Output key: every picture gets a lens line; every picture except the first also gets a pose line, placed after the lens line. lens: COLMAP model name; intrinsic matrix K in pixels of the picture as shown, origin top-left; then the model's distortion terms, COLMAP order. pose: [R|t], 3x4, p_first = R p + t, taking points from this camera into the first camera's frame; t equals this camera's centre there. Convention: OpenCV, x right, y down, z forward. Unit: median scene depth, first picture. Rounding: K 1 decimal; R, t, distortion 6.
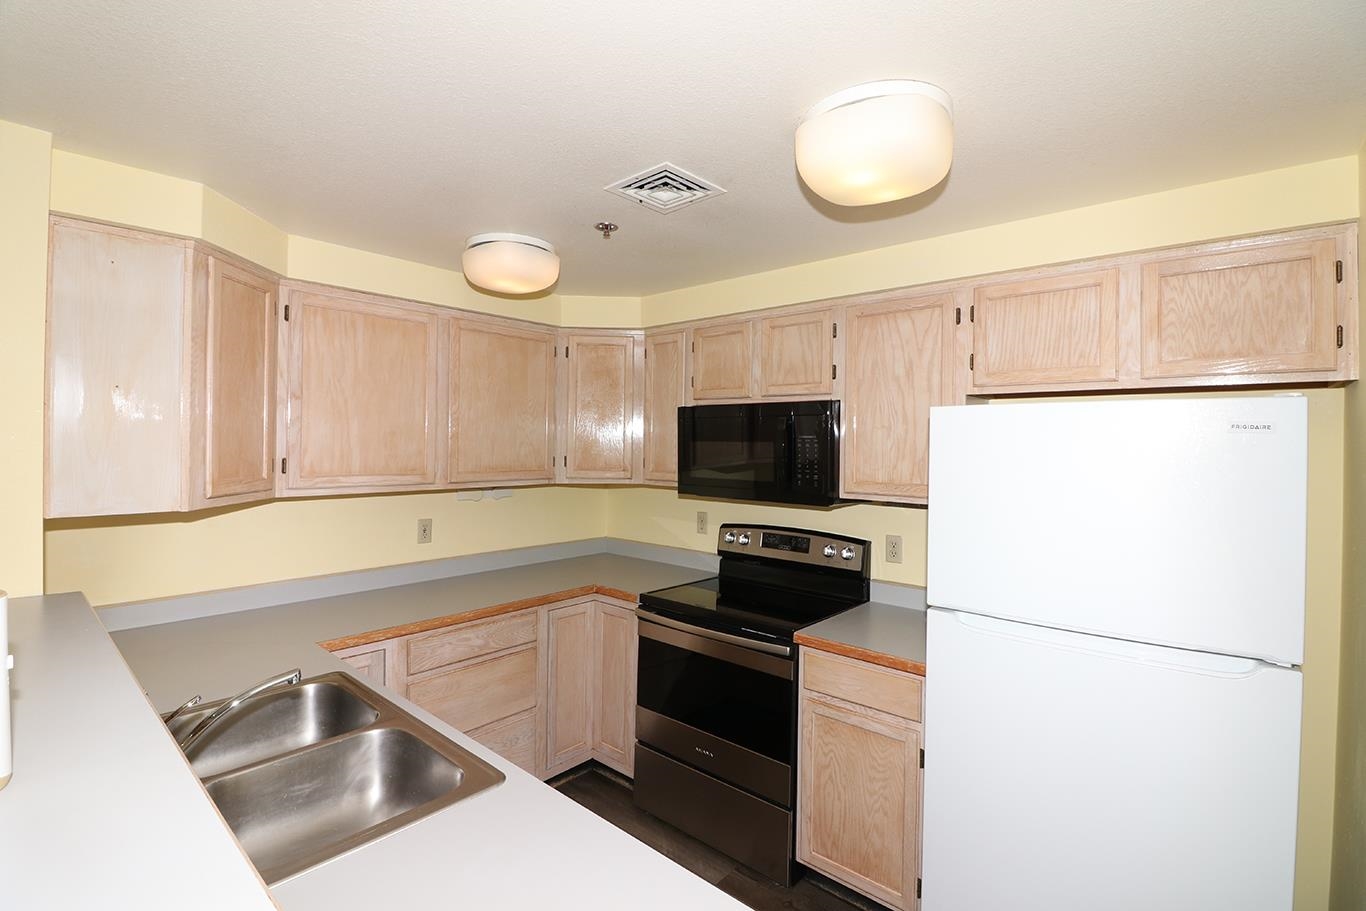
lens RADIAL K [[627.0, 0, 672.8], [0, 627.0, 447.1], [0, 0, 1]] dist [-0.001273, -0.010976]
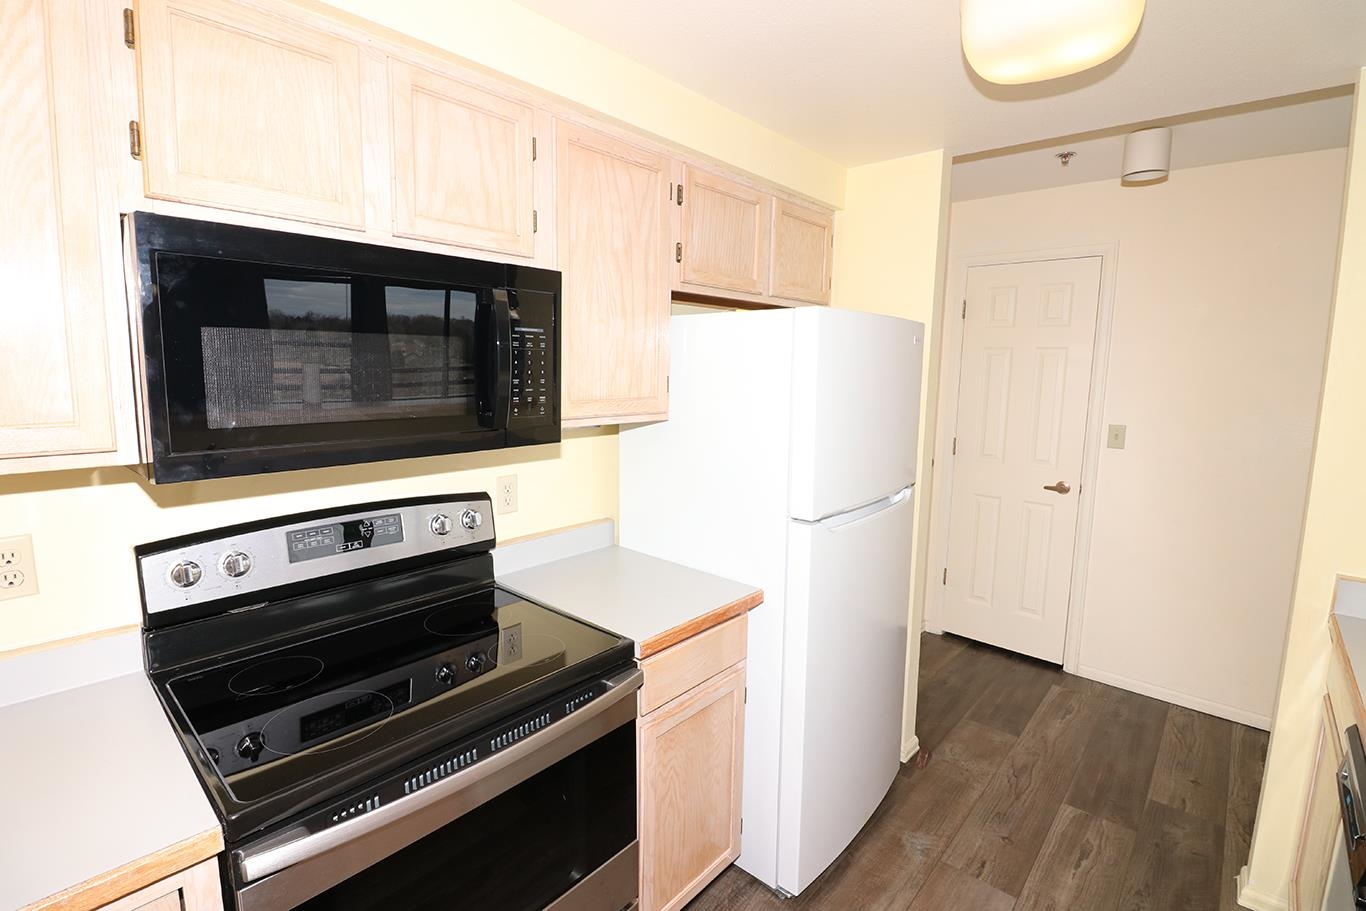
lens RADIAL K [[627.0, 0, 677.3], [0, 627.0, 444.9], [0, 0, 1]] dist [-0.001273, -0.010976]
pose [[0.006490, -0.140797, 0.990017, -0.360516], [-0.009154, 0.989988, 0.140853, 0.005652], [-0.999937, -0.009977, 0.005136, 0.851716]]
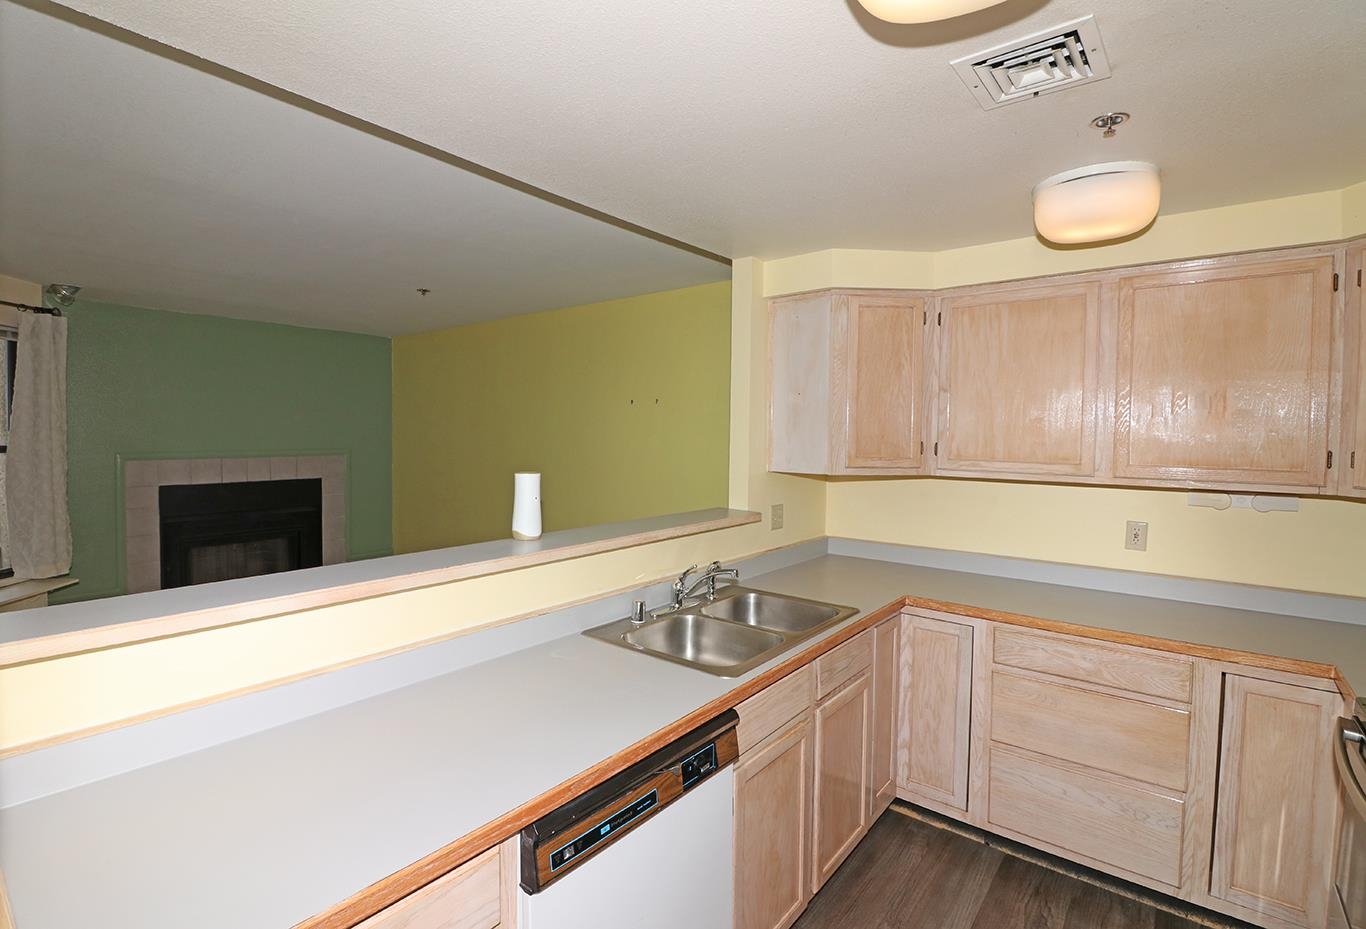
lens RADIAL K [[641.1, 0, 672.0], [0, 641.1, 454.3], [0, 0, 1]] dist [-0.023939, -0.002377]
pose [[0.047392, 0.022317, -0.998627, 0.509962], [-0.017921, 0.999608, 0.021488, 0.020806], [0.998716, 0.016878, 0.047773, 0.403409]]
